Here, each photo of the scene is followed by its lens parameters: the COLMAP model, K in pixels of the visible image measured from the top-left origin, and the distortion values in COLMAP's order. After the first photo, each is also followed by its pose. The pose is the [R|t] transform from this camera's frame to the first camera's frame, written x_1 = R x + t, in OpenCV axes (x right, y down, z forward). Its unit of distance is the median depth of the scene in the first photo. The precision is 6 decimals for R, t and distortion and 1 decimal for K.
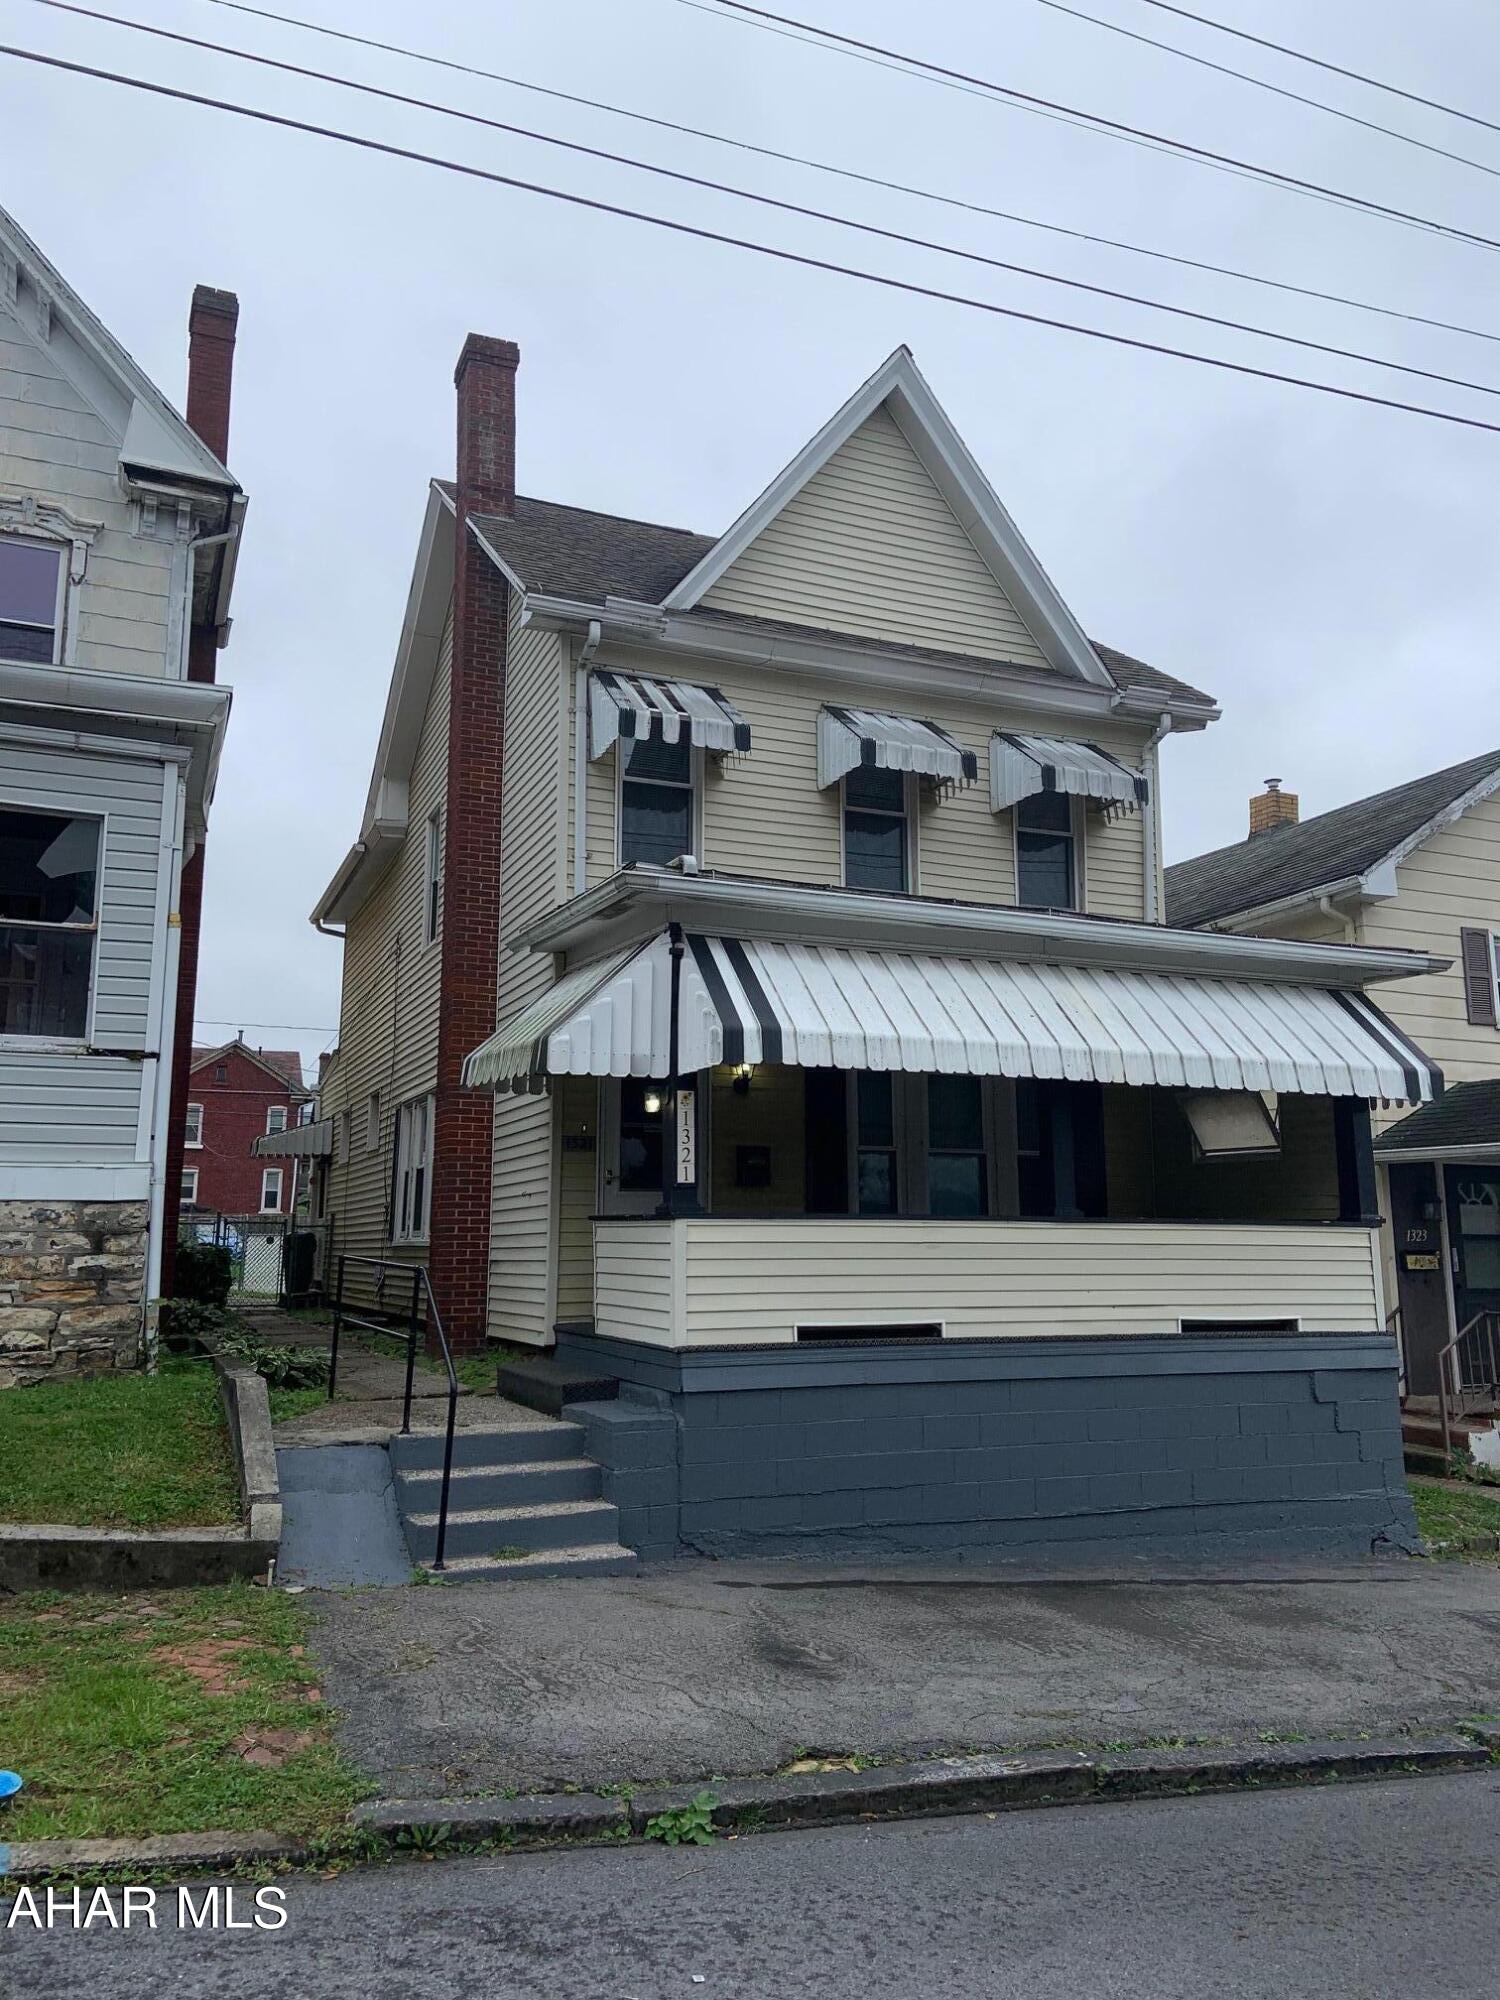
lens RADIAL K [[1503.7, 0, 762.6], [0, 1503.7, 999.1], [0, 0, 1]] dist [0.146272, -0.191289]
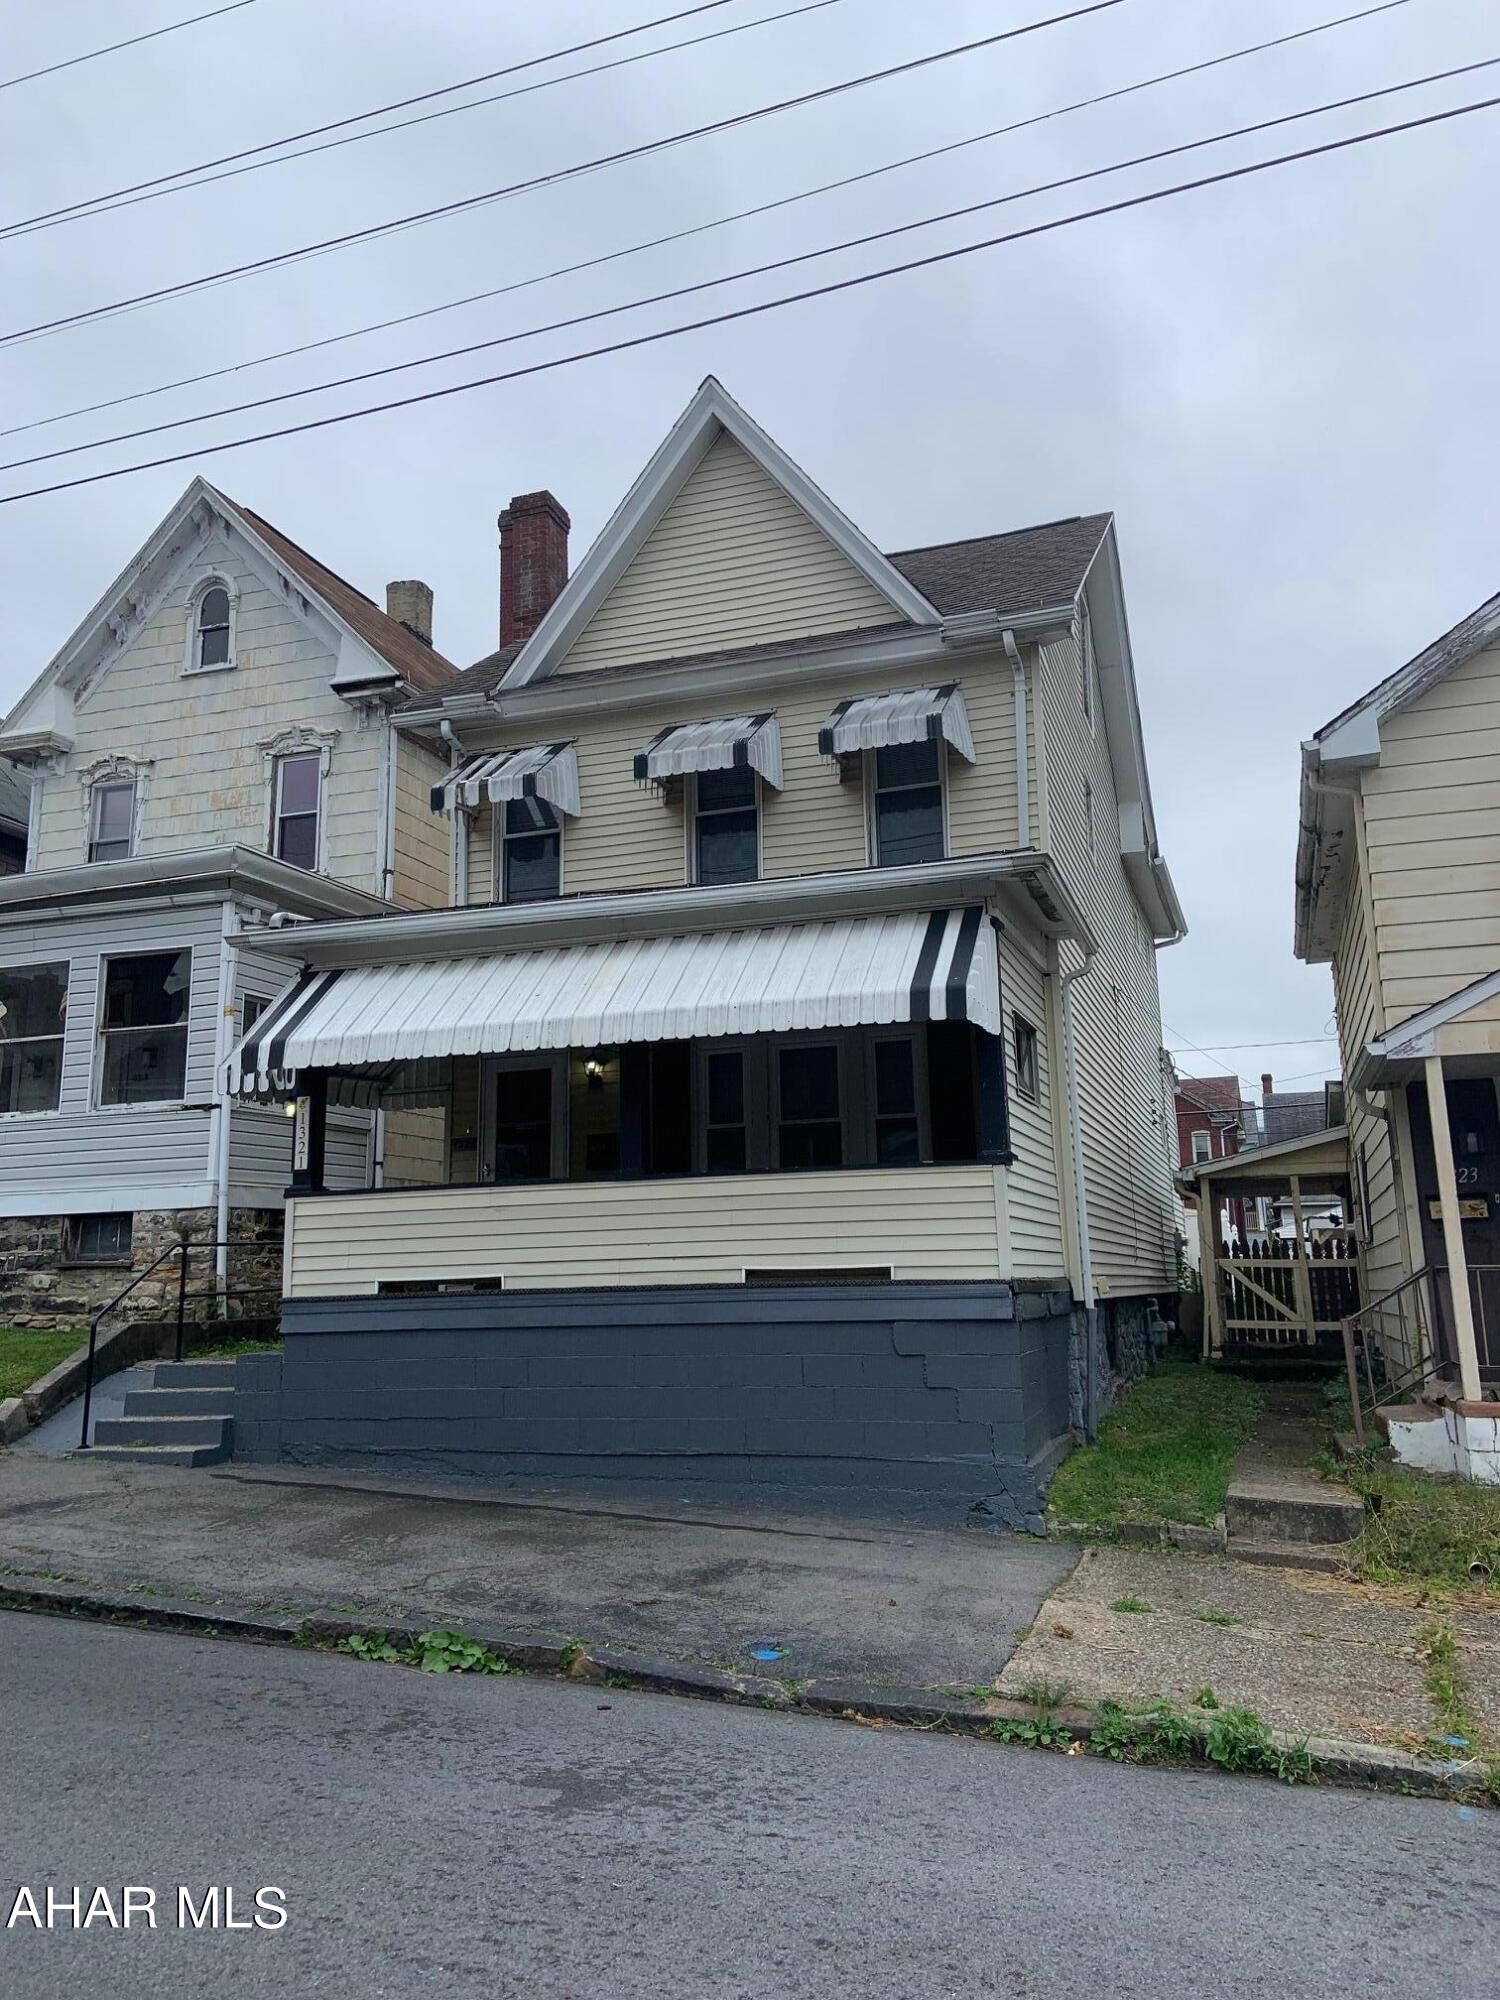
lens RADIAL K [[1503.7, 0, 762.6], [0, 1503.7, 999.1], [0, 0, 1]] dist [0.146272, -0.191289]
pose [[0.743137, -0.141702, -0.653964, 0.939000], [0.127249, 0.989413, -0.069787, 0.102800], [0.656929, -0.031354, 0.753300, 0.258914]]
